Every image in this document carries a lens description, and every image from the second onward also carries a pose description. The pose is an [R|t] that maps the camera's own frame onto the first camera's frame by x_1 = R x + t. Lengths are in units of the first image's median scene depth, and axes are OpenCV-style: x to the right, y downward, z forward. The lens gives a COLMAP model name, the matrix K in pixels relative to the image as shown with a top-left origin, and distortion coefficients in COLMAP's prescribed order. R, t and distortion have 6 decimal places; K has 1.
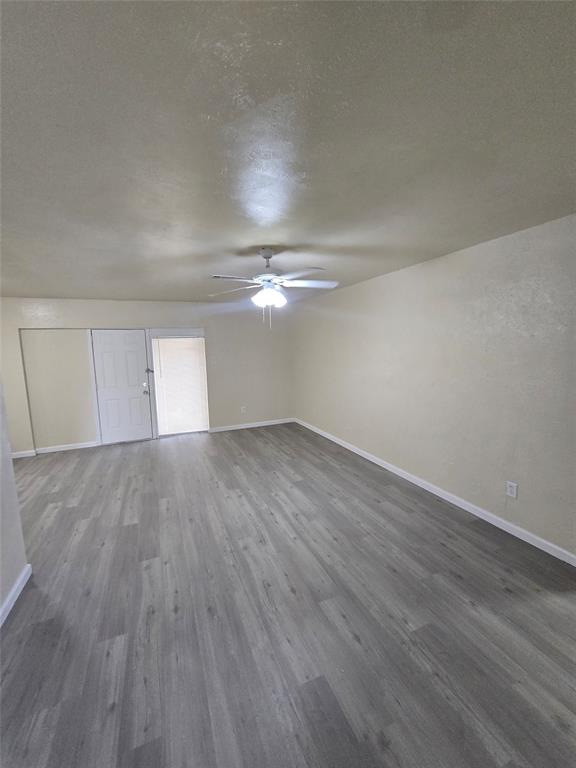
lens RADIAL K [[316.8, 0, 288.0], [0, 316.8, 384.0], [0, 0, 1]] dist [0.000232, 0.000165]
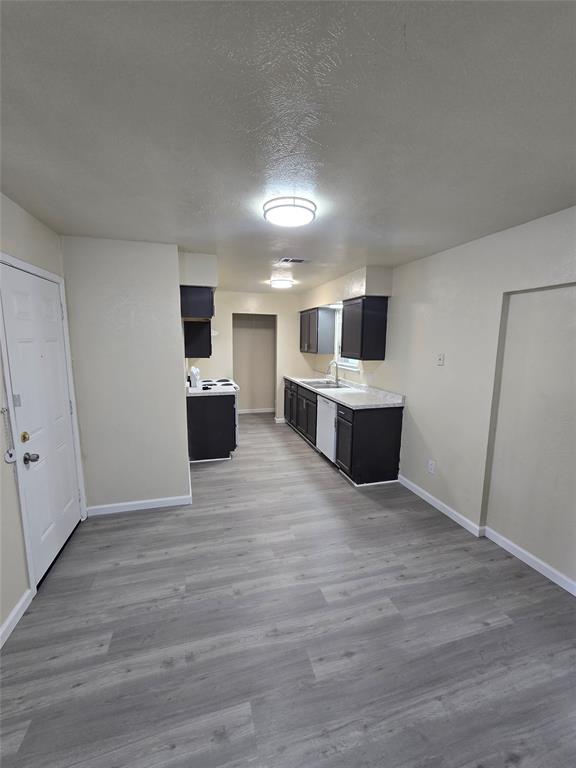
lens RADIAL K [[316.8, 0, 288.0], [0, 316.8, 384.0], [0, 0, 1]] dist [0.000232, 0.000165]
pose [[-0.121468, 0.164670, -0.978841, -0.308830], [-0.128615, 0.975218, 0.180021, -0.084153], [0.984227, 0.147761, -0.097279, 0.759634]]
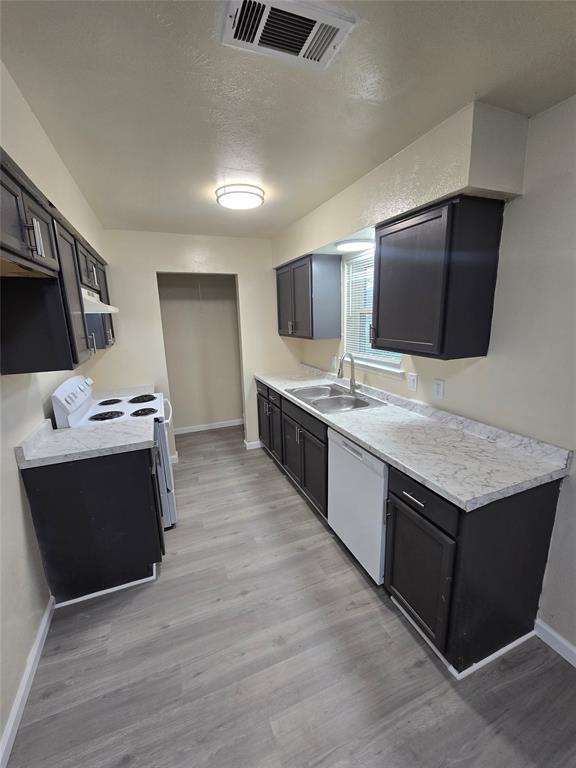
lens RADIAL K [[316.8, 0, 288.0], [0, 316.8, 384.0], [0, 0, 1]] dist [0.000232, 0.000165]
pose [[-0.014610, 0.242950, -0.969929, -0.808998], [-0.094441, 0.965361, 0.243228, -0.063038], [0.995423, 0.095155, 0.008840, 0.689123]]
